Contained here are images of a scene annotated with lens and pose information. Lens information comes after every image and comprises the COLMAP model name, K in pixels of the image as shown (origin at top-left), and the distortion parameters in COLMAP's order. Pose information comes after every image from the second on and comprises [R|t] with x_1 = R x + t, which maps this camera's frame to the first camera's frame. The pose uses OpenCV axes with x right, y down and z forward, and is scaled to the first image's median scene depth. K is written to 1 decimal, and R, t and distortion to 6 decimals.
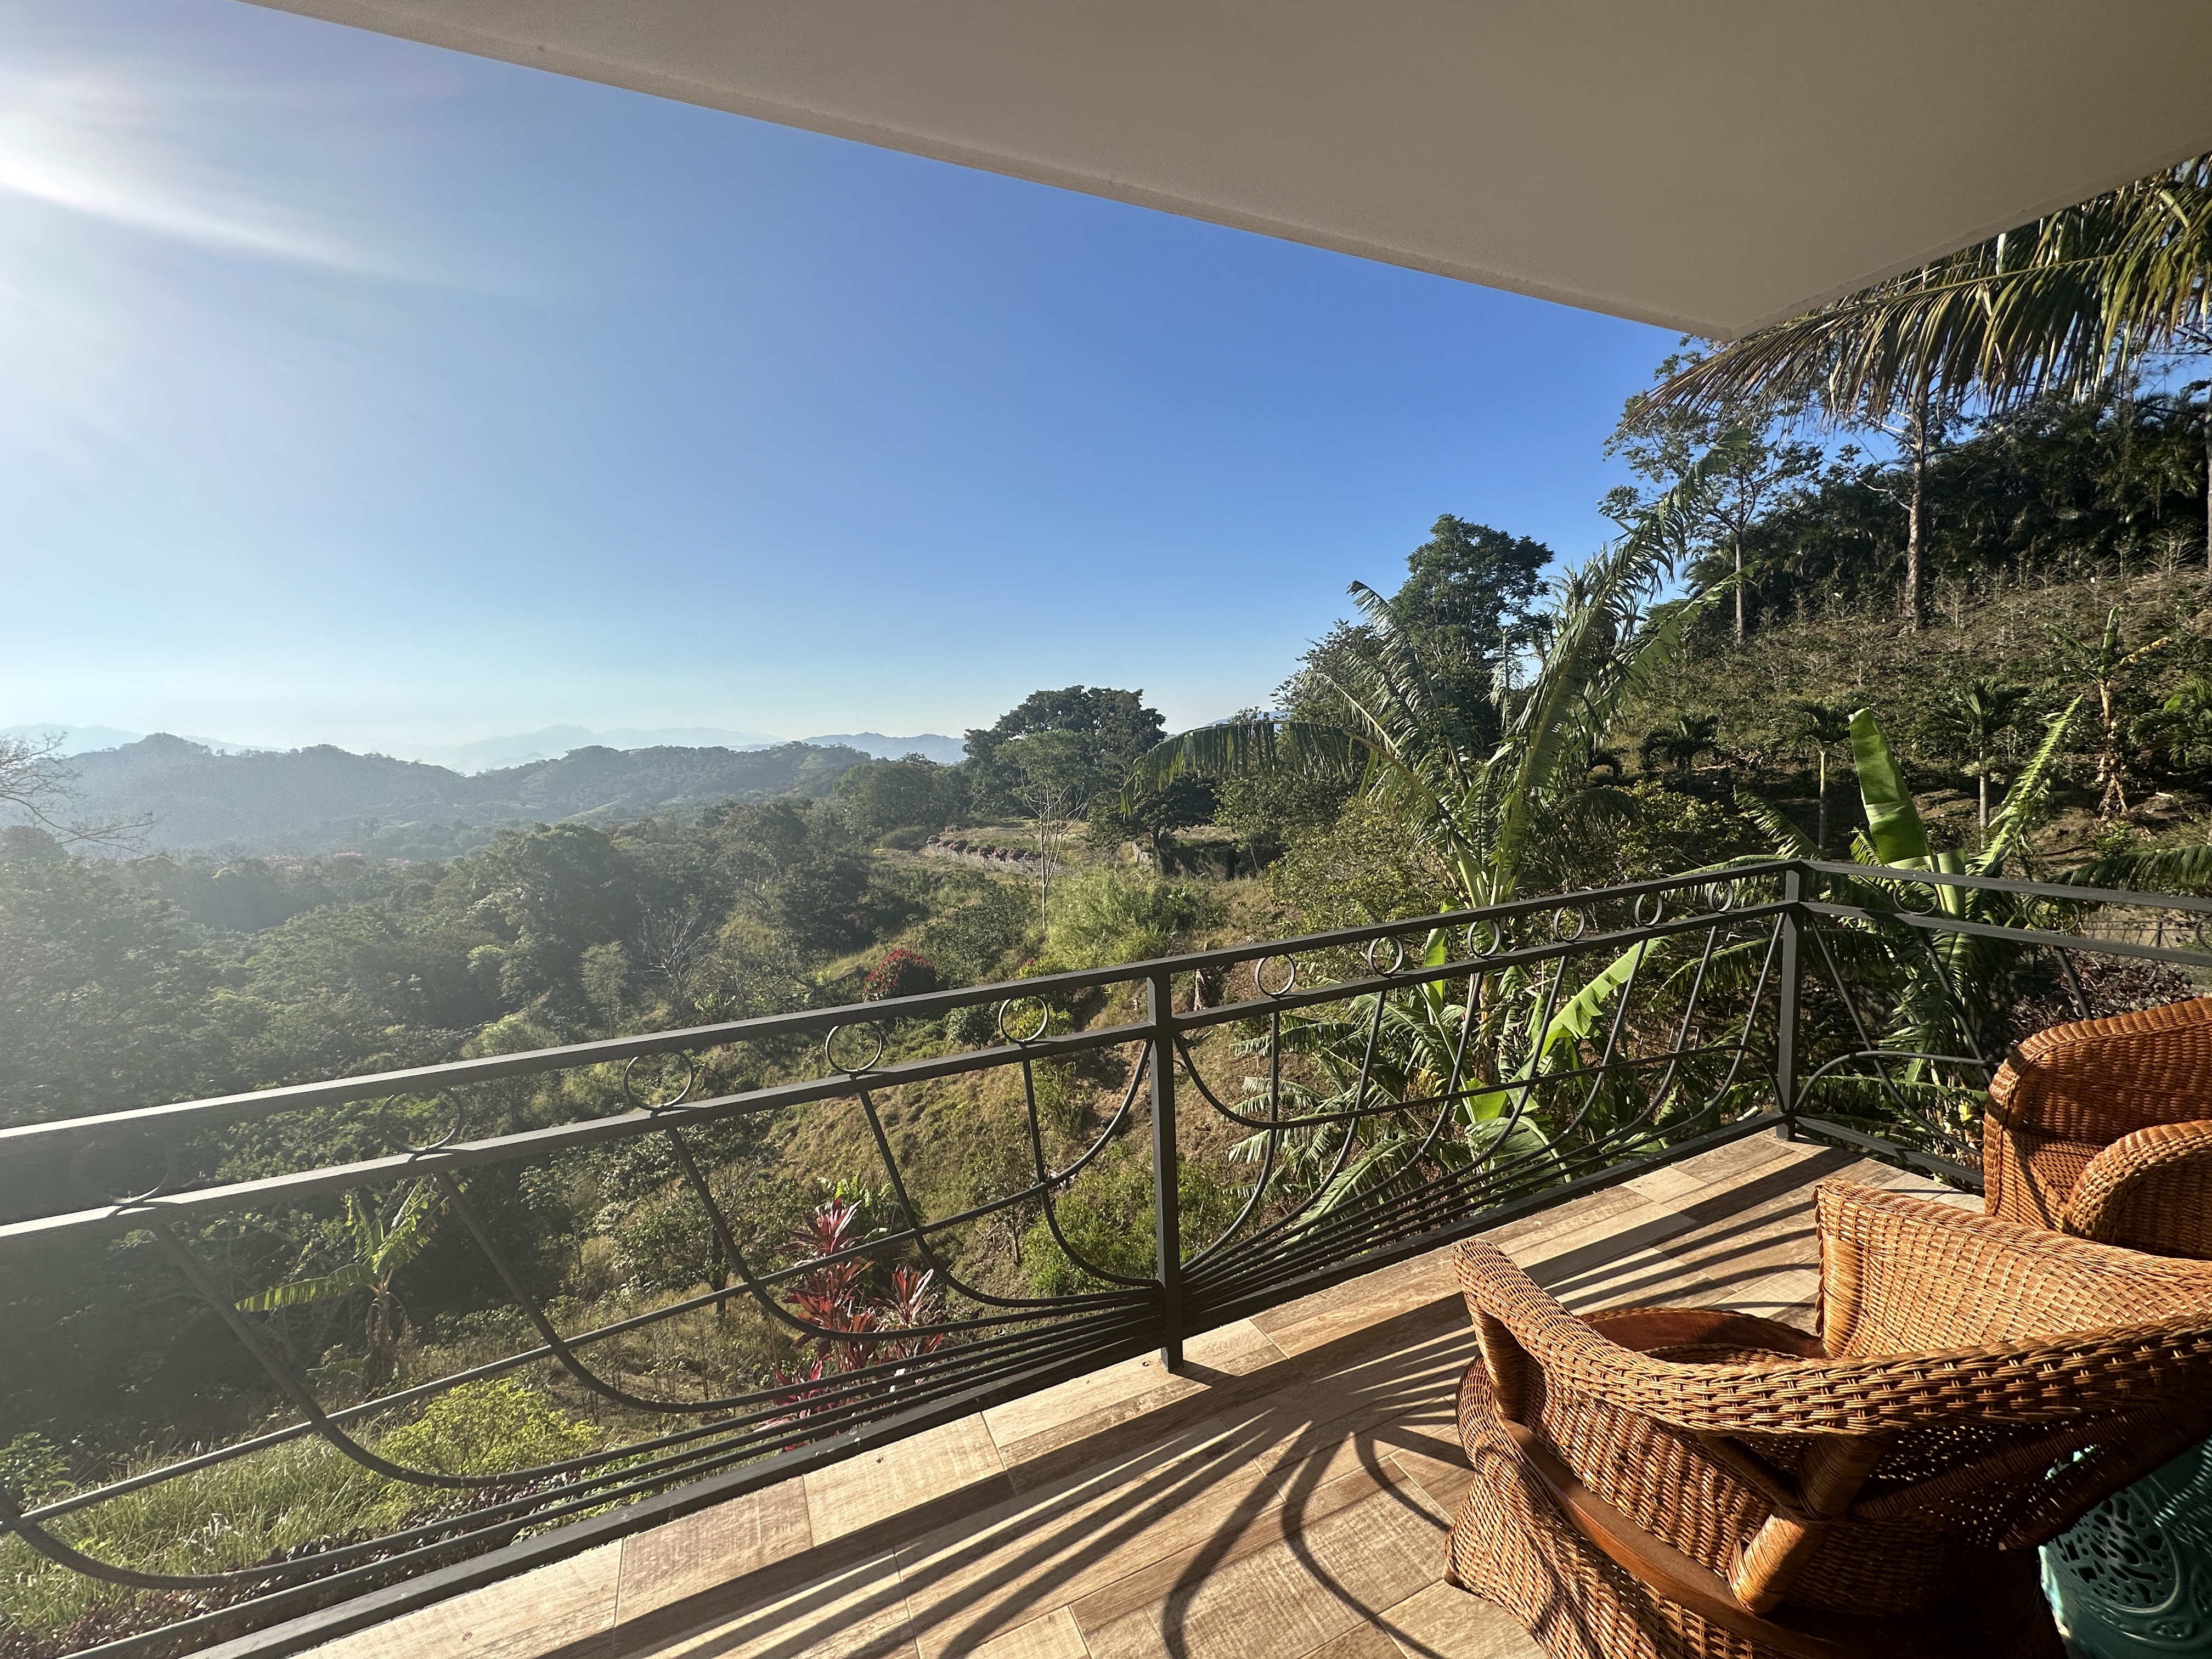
lens RADIAL K [[884.6, 0, 1103.9], [0, 884.6, 833.3], [0, 0, 1]] dist [-0.000624, -0.000329]
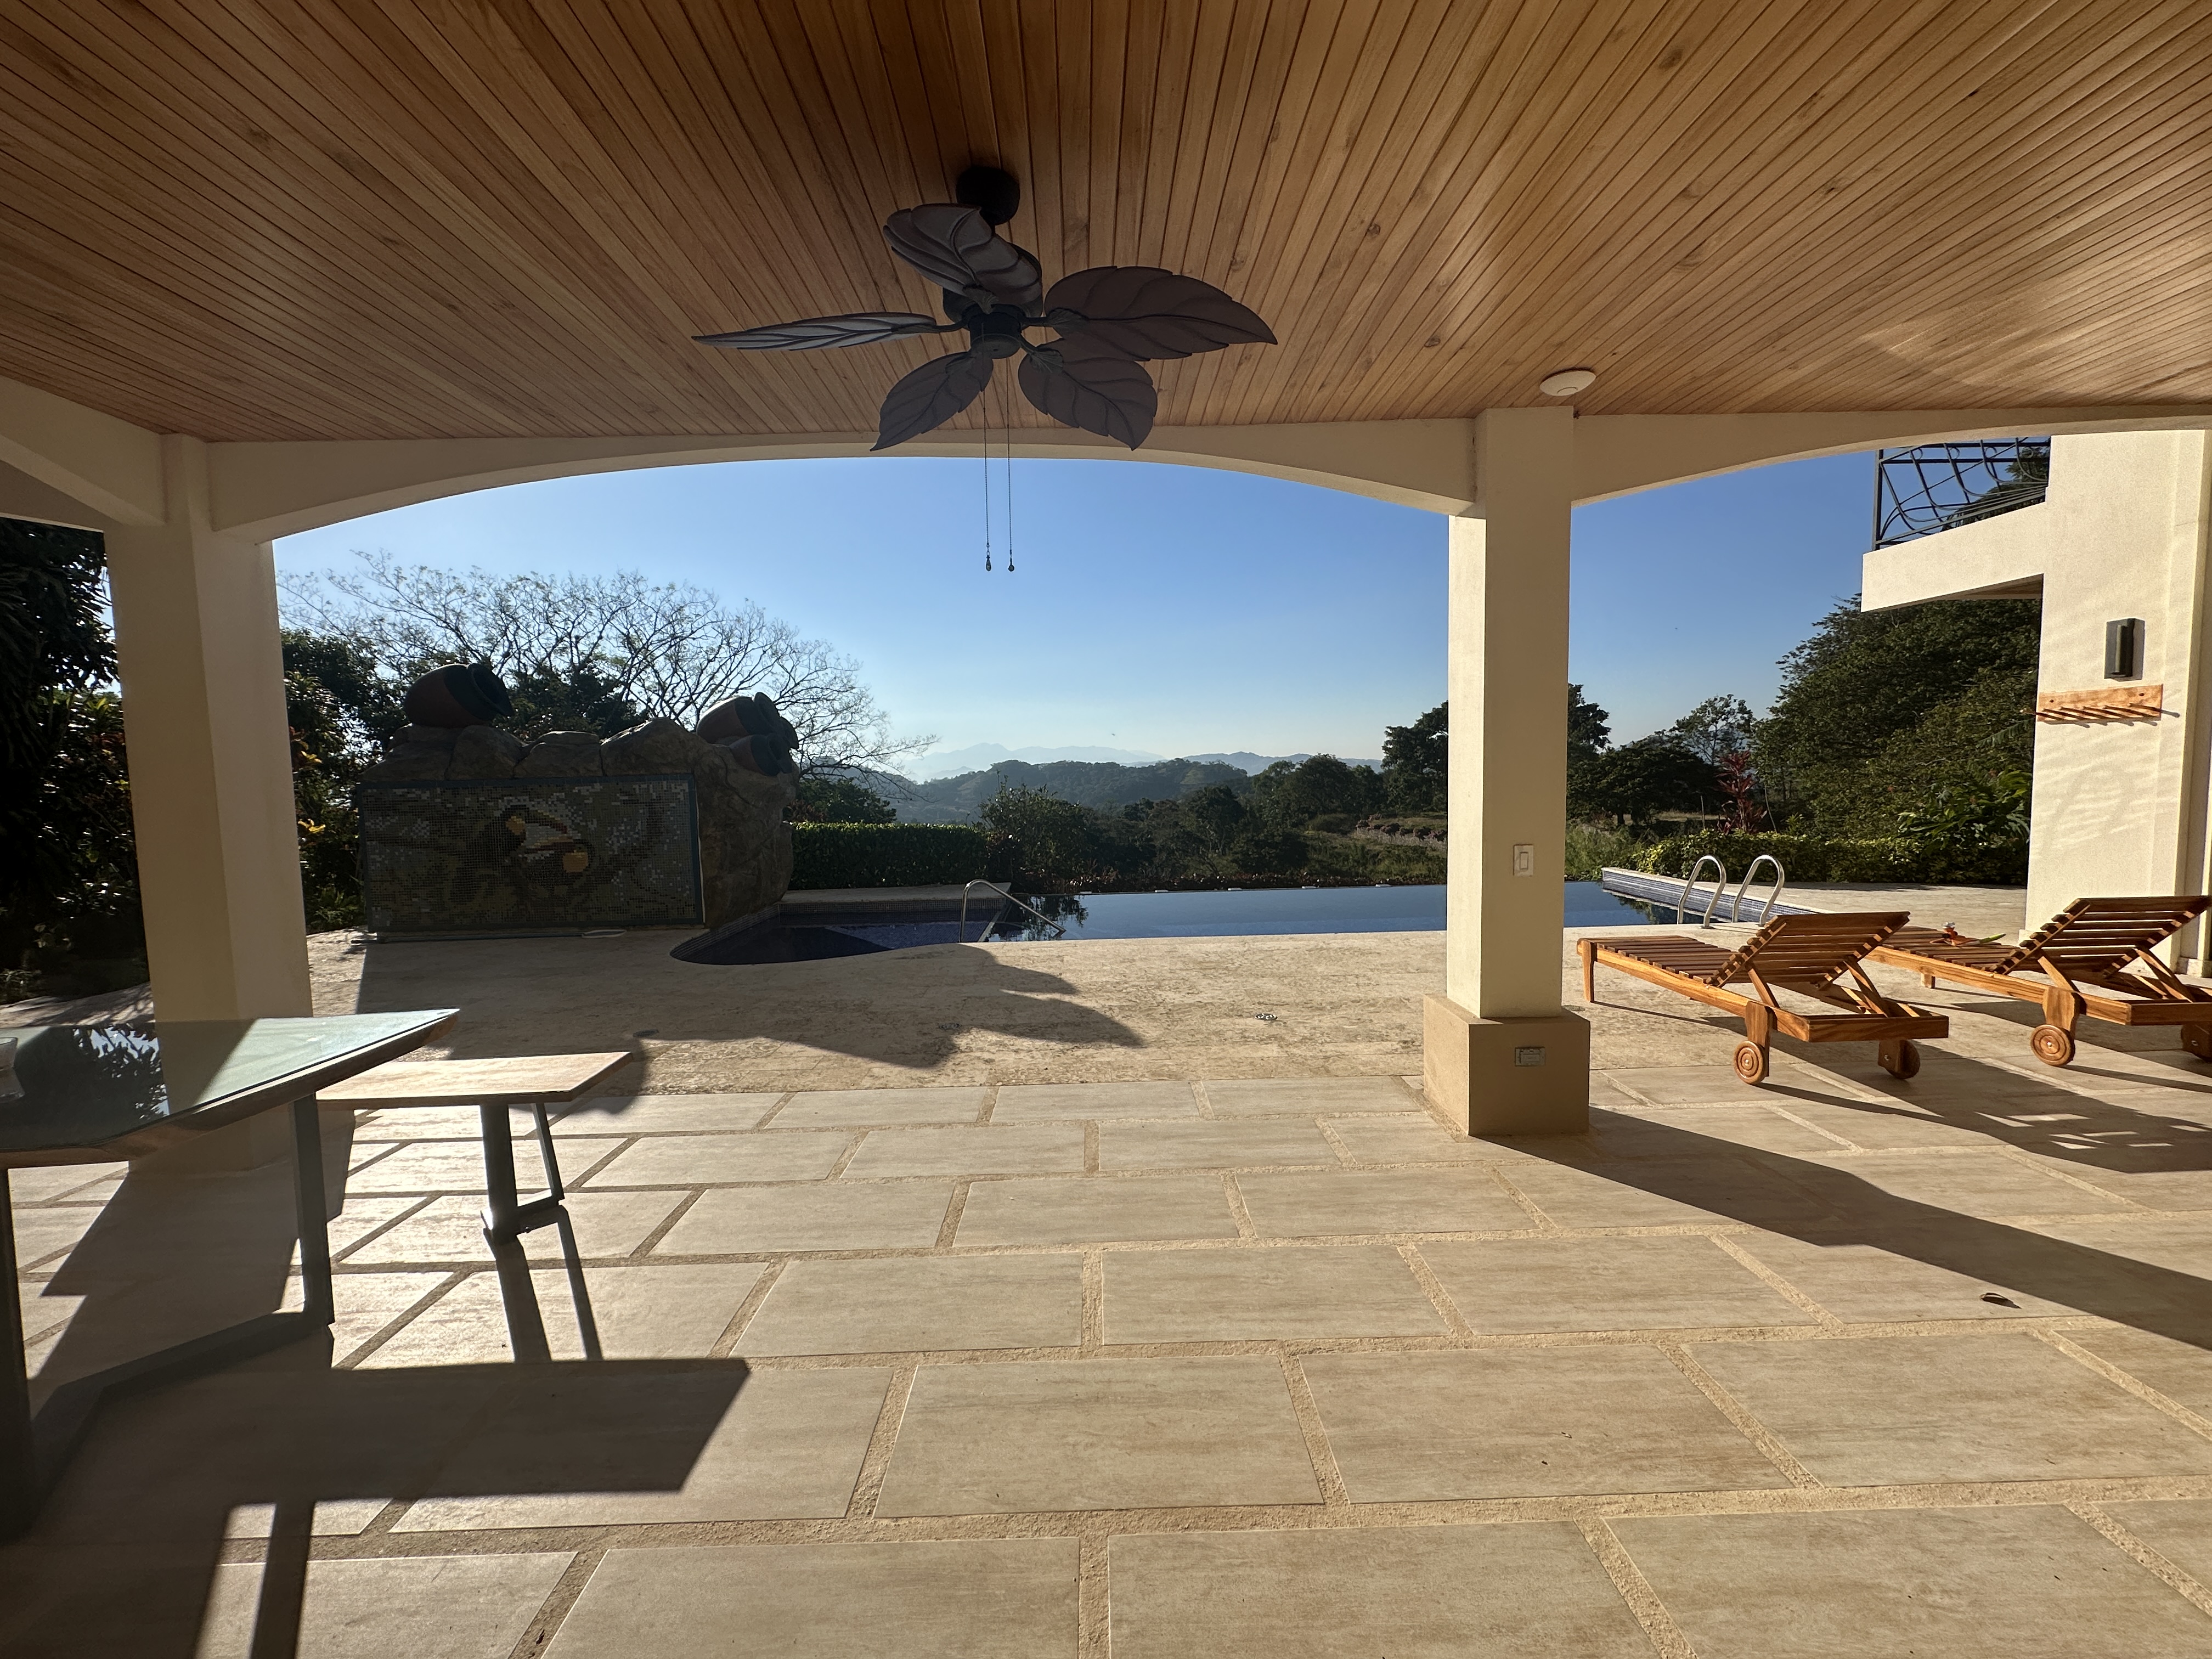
lens RADIAL K [[885.3, 0, 1105.3], [0, 885.3, 836.7], [0, 0, 1]] dist [-0.000327, 0.000960]
pose [[0.916662, 0.045845, -0.397025, -0.062679], [-0.053320, 0.998547, -0.007802, 0.054824], [0.396091, 0.028321, 0.917774, -0.111605]]
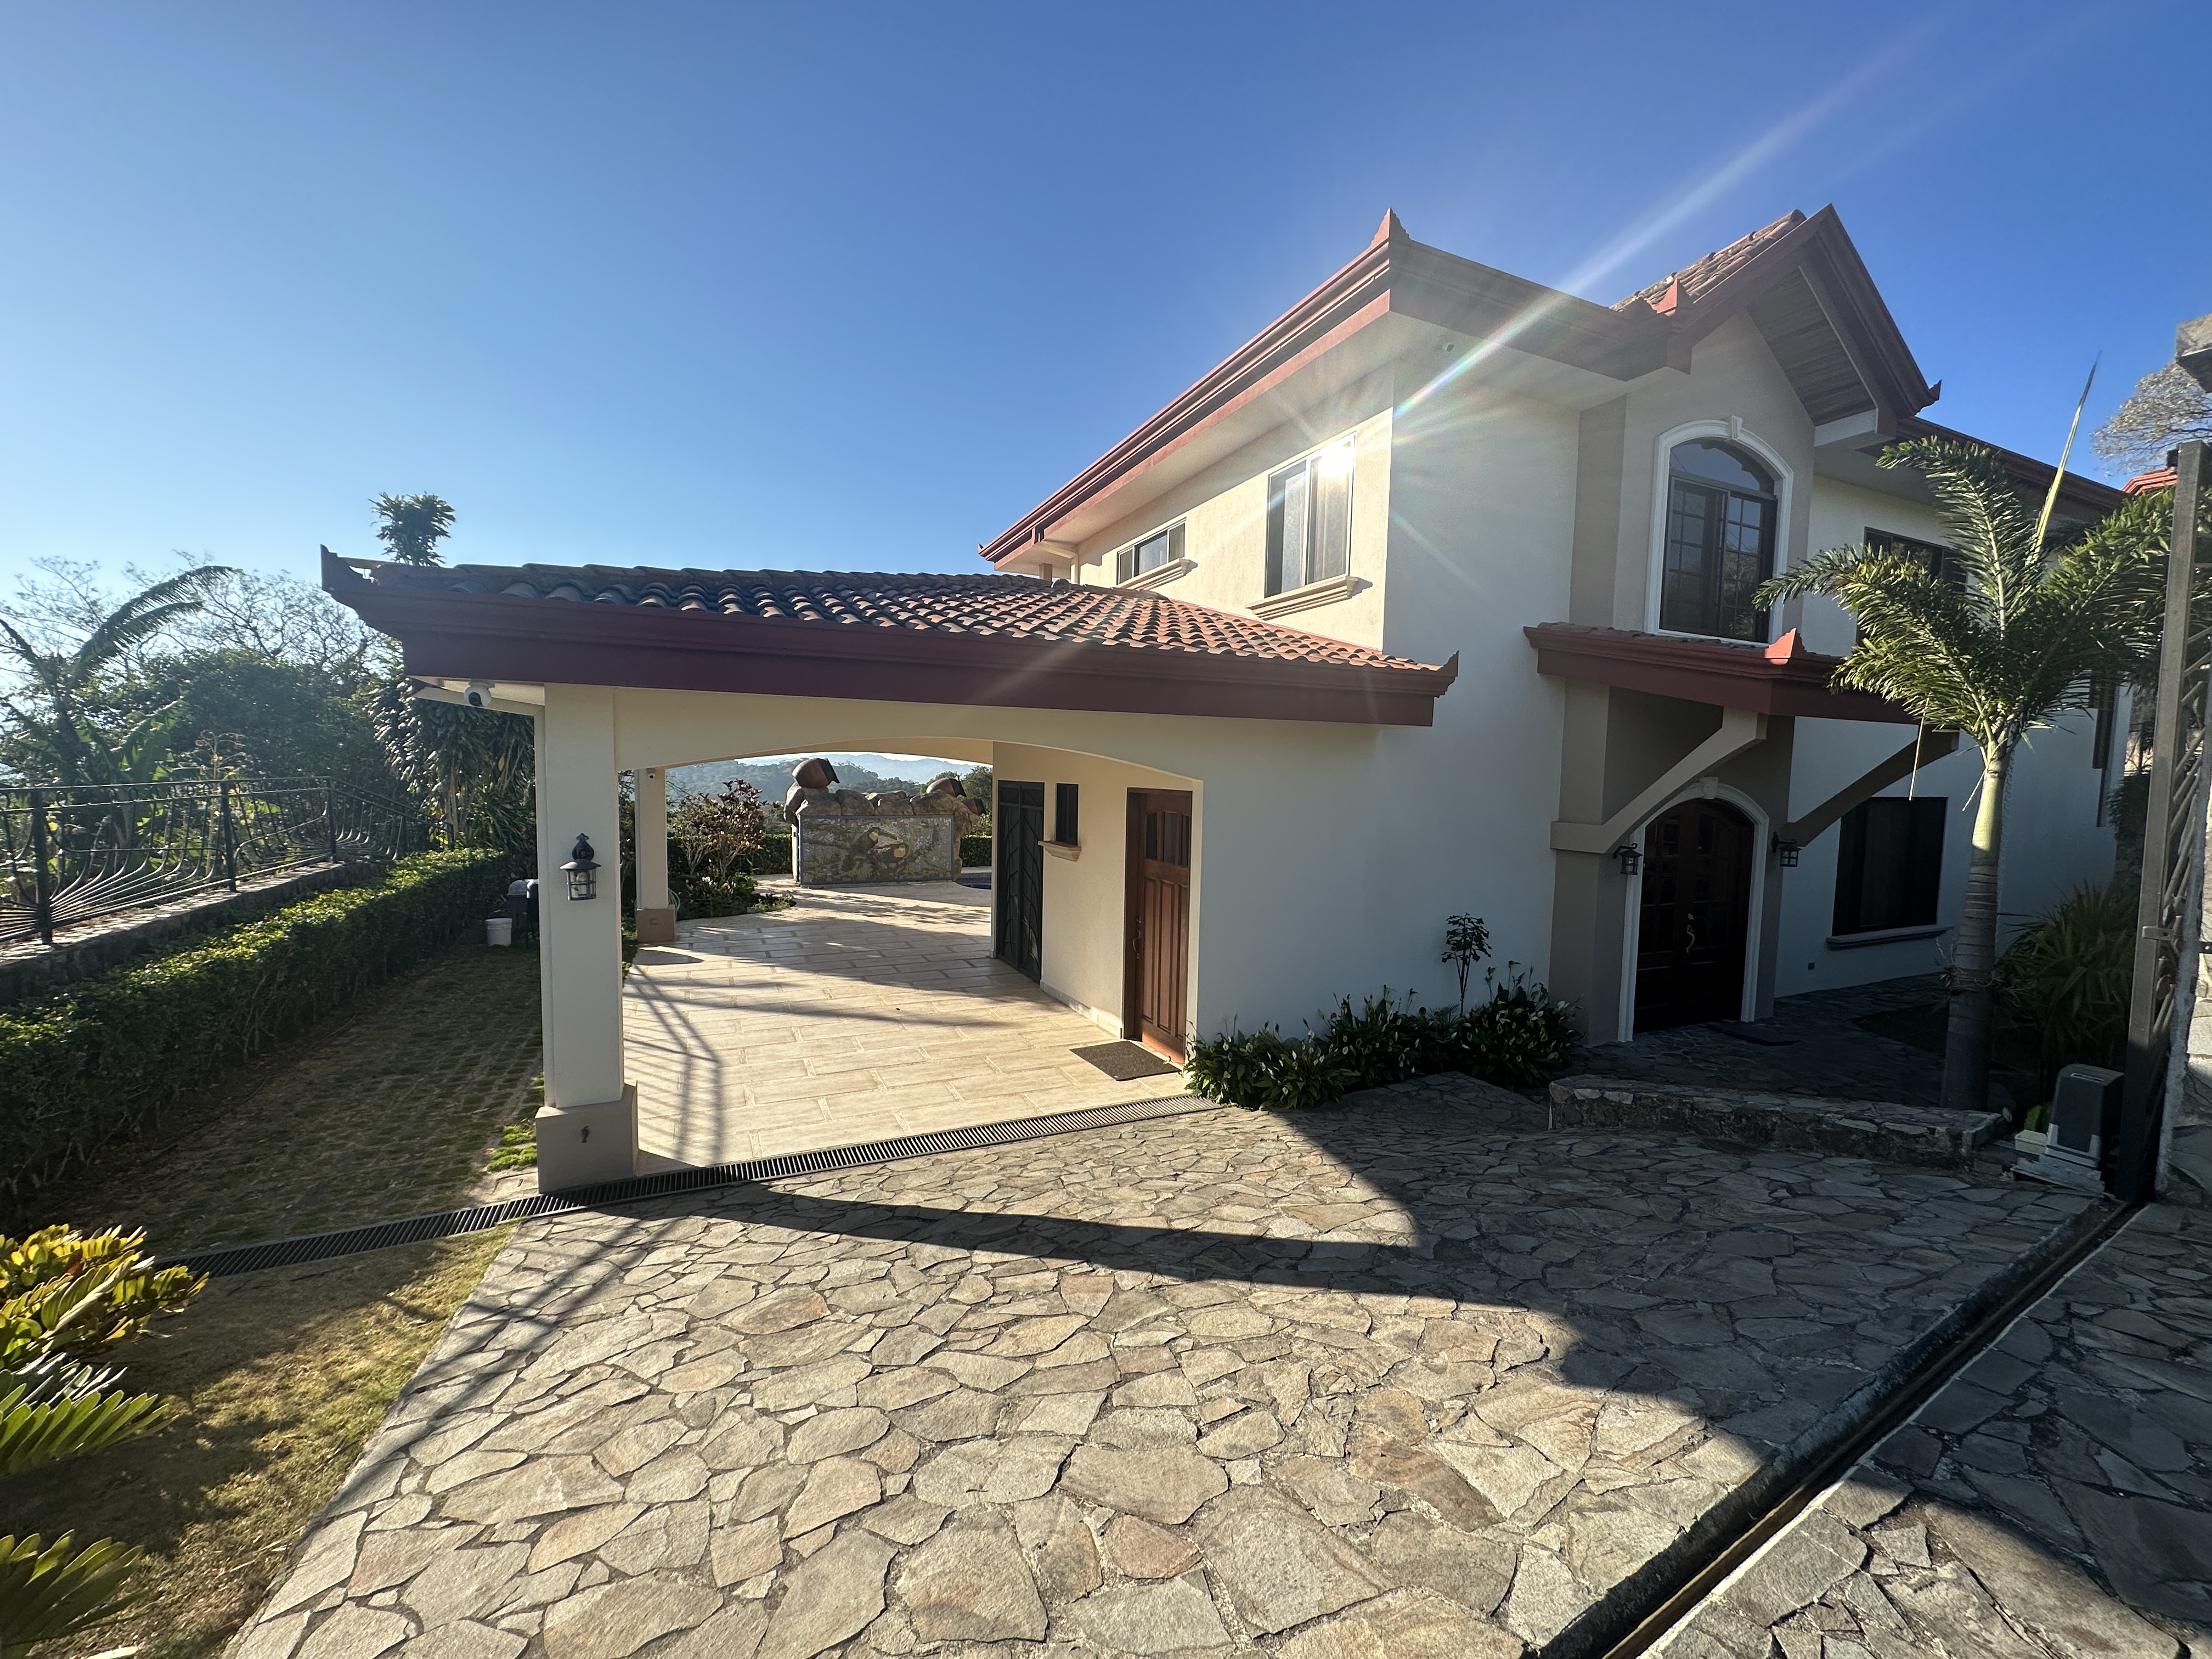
lens RADIAL K [[885.3, 0, 1105.3], [0, 885.3, 836.7], [0, 0, 1]] dist [-0.000327, 0.000960]
pose [[0.998453, 0.055592, -0.001088, -0.109062], [-0.055597, 0.997885, -0.033694, 0.061315], [-0.000788, 0.033702, 0.999432, -0.284929]]
